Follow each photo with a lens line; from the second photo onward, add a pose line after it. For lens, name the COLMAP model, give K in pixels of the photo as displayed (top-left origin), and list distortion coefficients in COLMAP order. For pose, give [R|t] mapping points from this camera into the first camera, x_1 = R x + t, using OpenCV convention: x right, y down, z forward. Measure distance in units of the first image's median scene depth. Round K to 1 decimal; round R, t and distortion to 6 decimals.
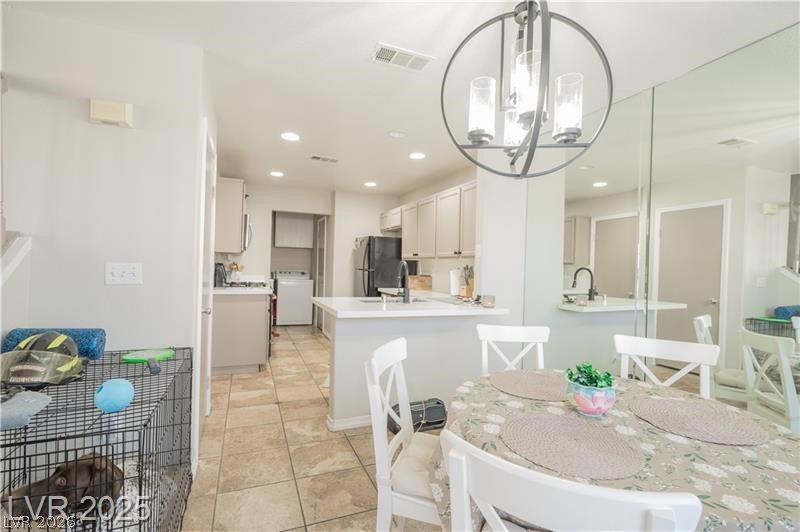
lens RADIAL K [[362.0, 0, 399.4], [0, 362.0, 268.4], [0, 0, 1]] dist [-0.003551, 0.000063]
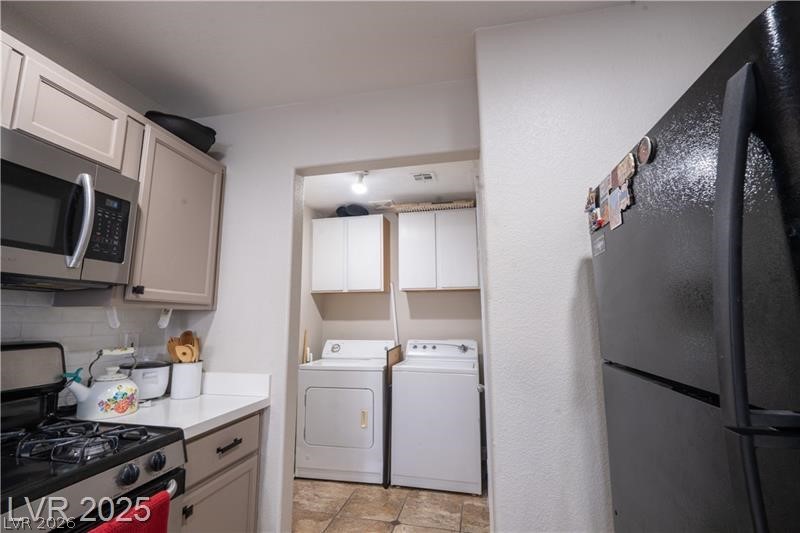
lens RADIAL K [[362.0, 0, 399.4], [0, 362.0, 268.9], [0, 0, 1]] dist [-0.003551, 0.000063]
pose [[0.819042, -0.110349, -0.563022, -0.151700], [0.025151, 0.987292, -0.156917, -0.028749], [0.573182, 0.114361, 0.811409, 1.207697]]
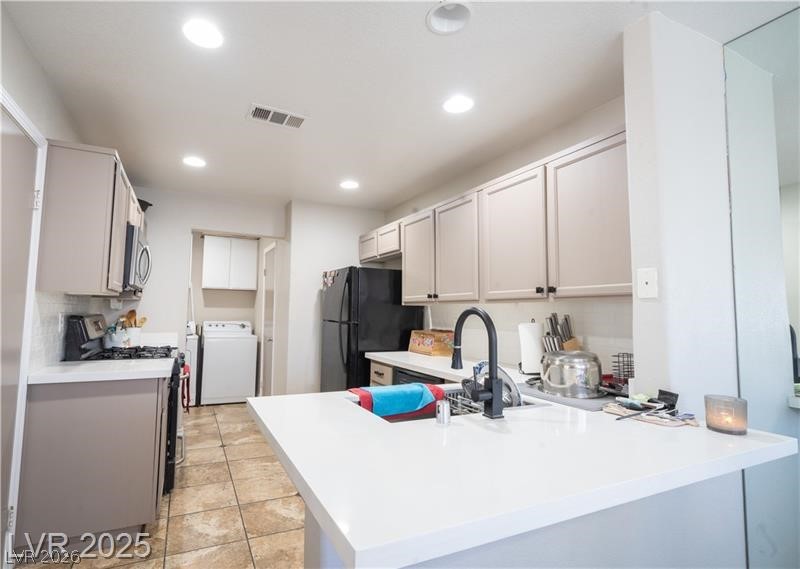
lens RADIAL K [[392.1, 0, 370.3], [0, 392.1, 286.2], [0, 0, 1]] dist [-0.001265, -0.000051]
pose [[0.999017, -0.009551, 0.043295, -0.103266], [0.012640, 0.997351, -0.071636, -0.012172], [-0.042496, 0.072113, 0.996491, 0.458234]]
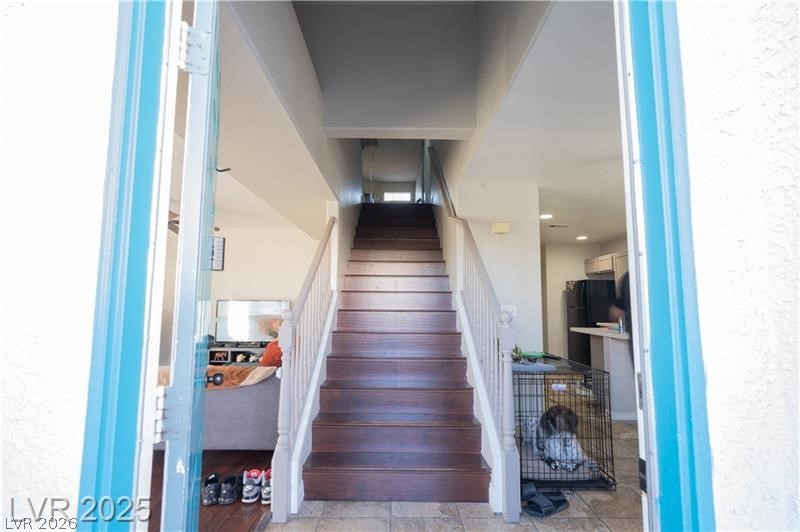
lens RADIAL K [[362.0, 0, 399.4], [0, 362.0, 268.4], [0, 0, 1]] dist [-0.003551, 0.000063]
pose [[0.927371, -0.057197, -0.369746, -0.282935], [0.015416, 0.993248, -0.114983, 0.004747], [0.373826, 0.100932, 0.921991, -0.492889]]
